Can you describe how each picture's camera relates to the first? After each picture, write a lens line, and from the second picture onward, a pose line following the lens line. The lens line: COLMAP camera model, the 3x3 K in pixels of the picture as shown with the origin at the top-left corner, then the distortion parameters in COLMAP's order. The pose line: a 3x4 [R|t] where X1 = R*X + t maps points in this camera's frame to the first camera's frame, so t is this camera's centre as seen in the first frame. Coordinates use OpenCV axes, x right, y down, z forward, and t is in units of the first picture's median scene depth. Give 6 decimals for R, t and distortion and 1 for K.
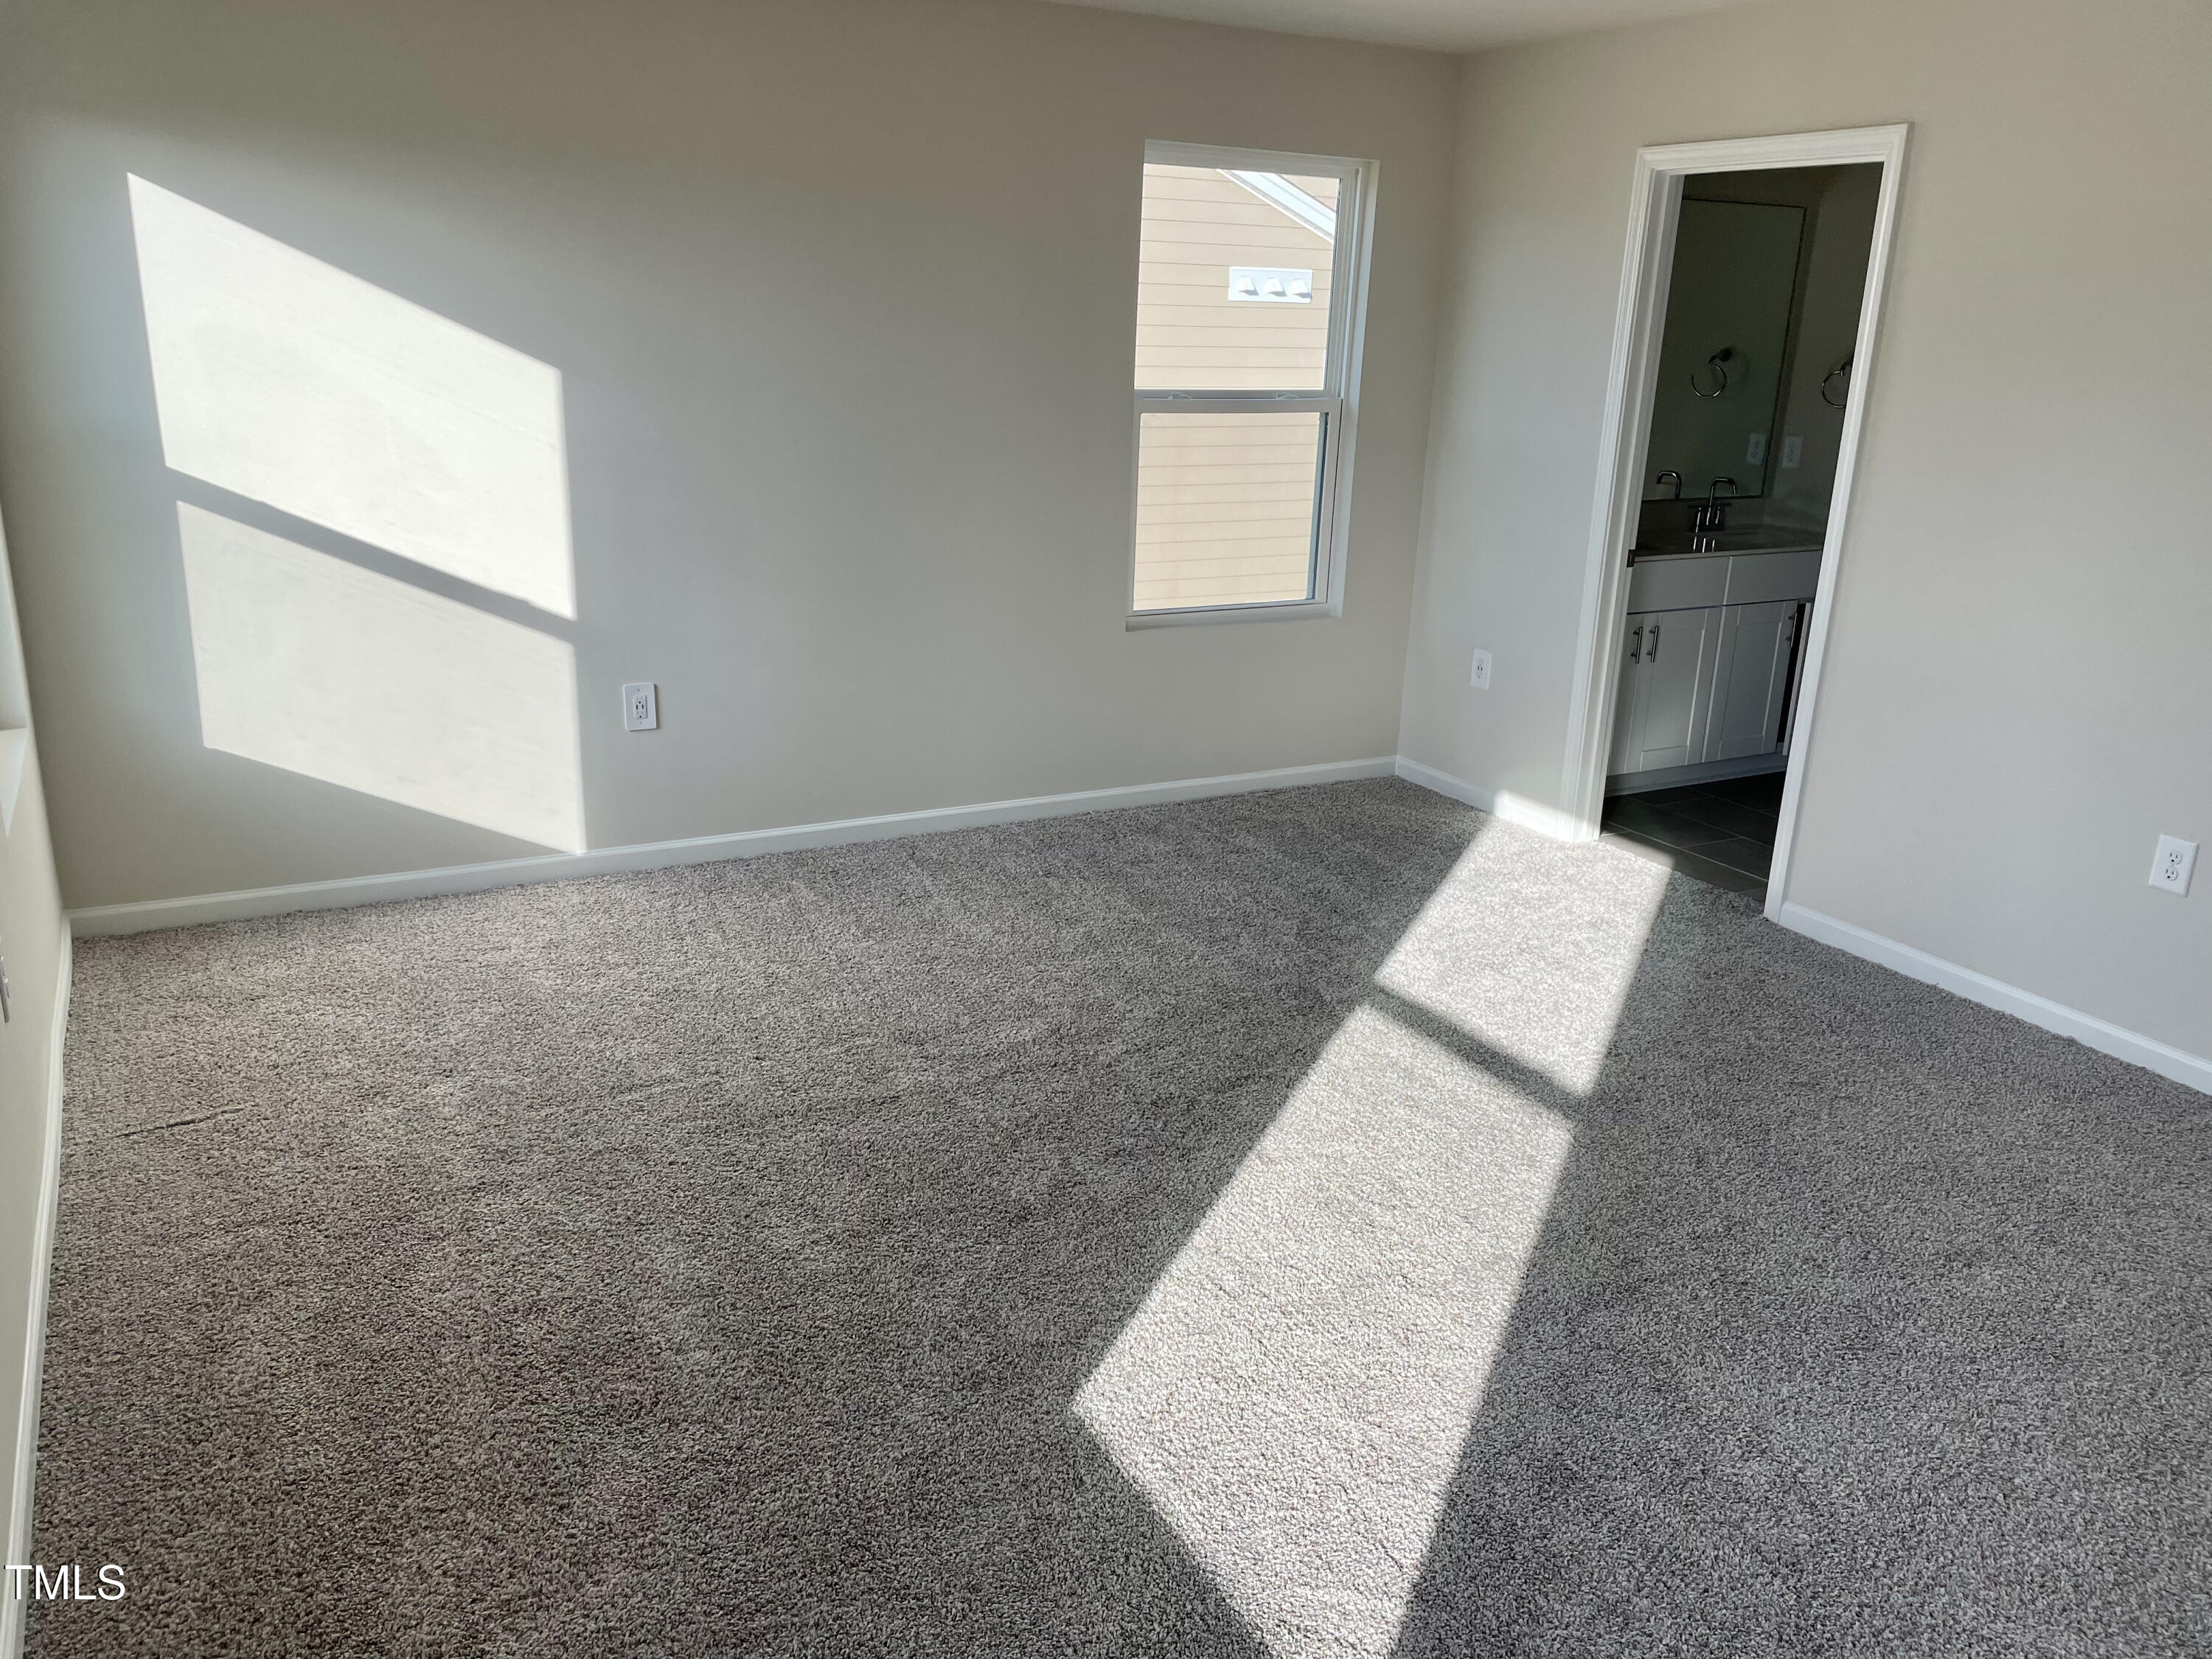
lens RADIAL K [[1673.0, 0, 1099.7], [0, 1673.0, 825.6], [0, 0, 1]] dist [0.027754, -0.030109]
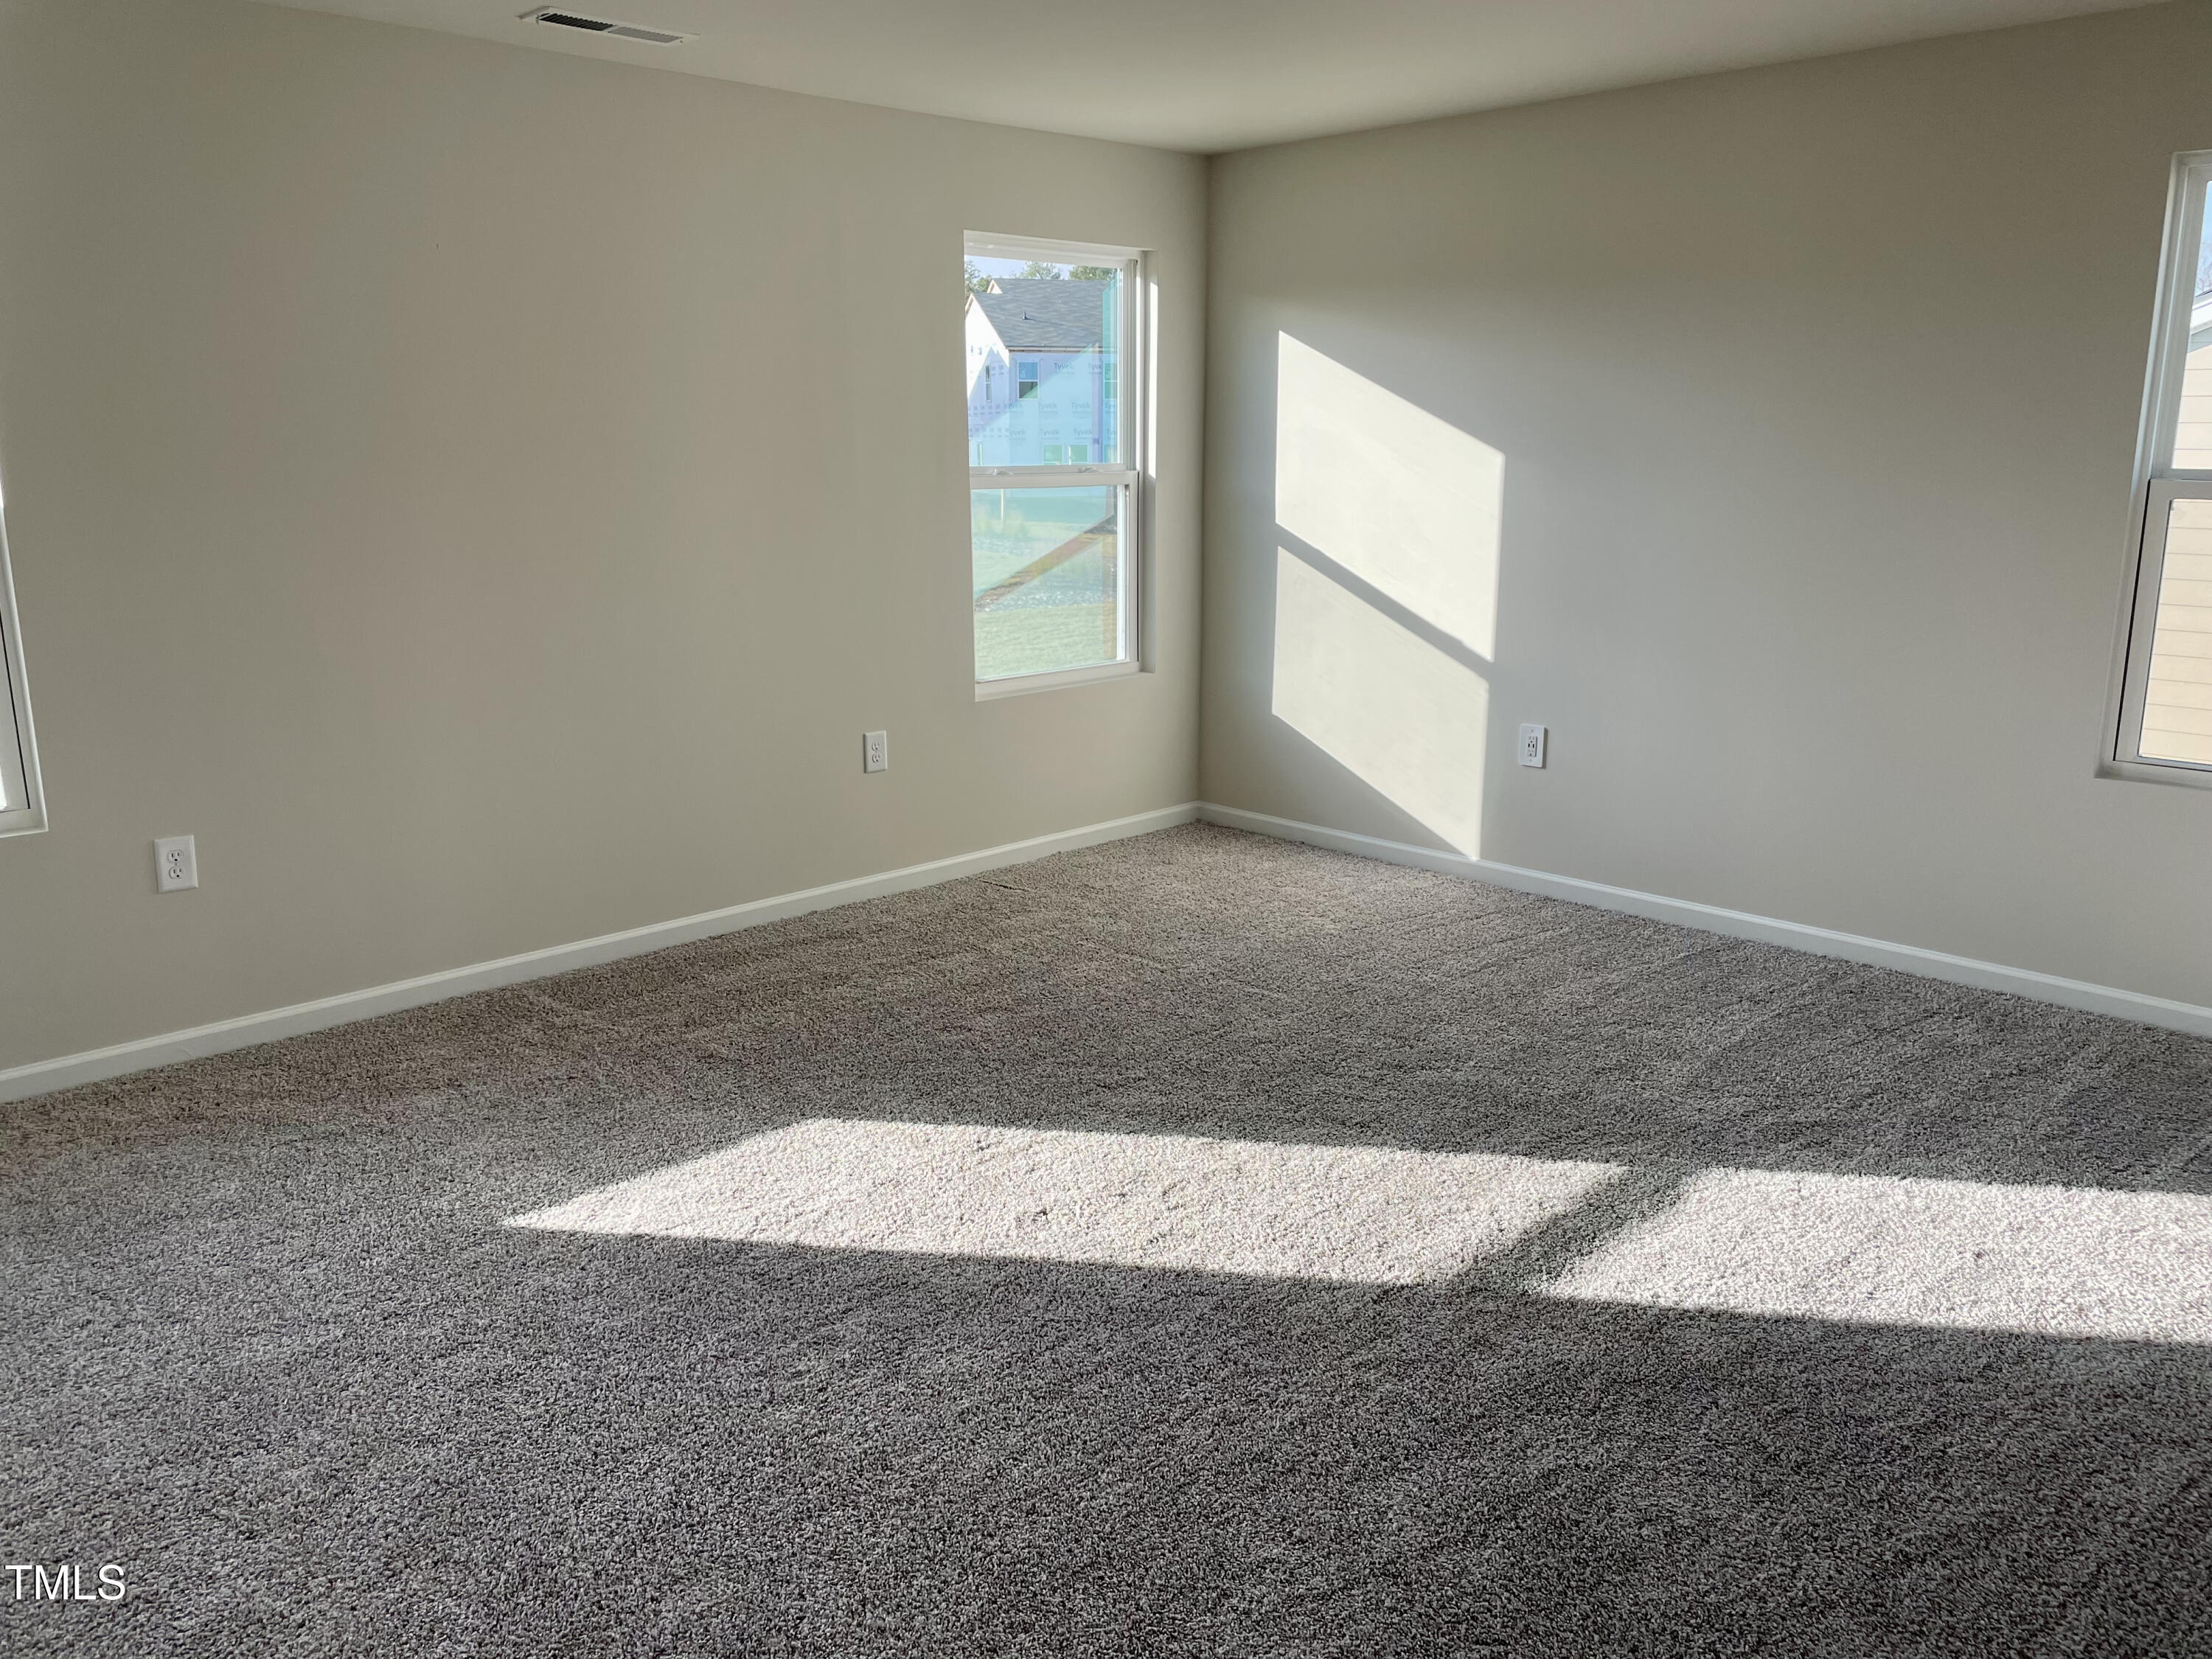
lens RADIAL K [[1673.0, 0, 1098.0], [0, 1673.0, 828.1], [0, 0, 1]] dist [0.027754, -0.030109]
pose [[0.243982, 0.181994, -0.952550, 0.759701], [-0.270999, 0.955898, 0.113221, -0.067793], [0.931146, 0.230516, 0.282542, 0.425770]]
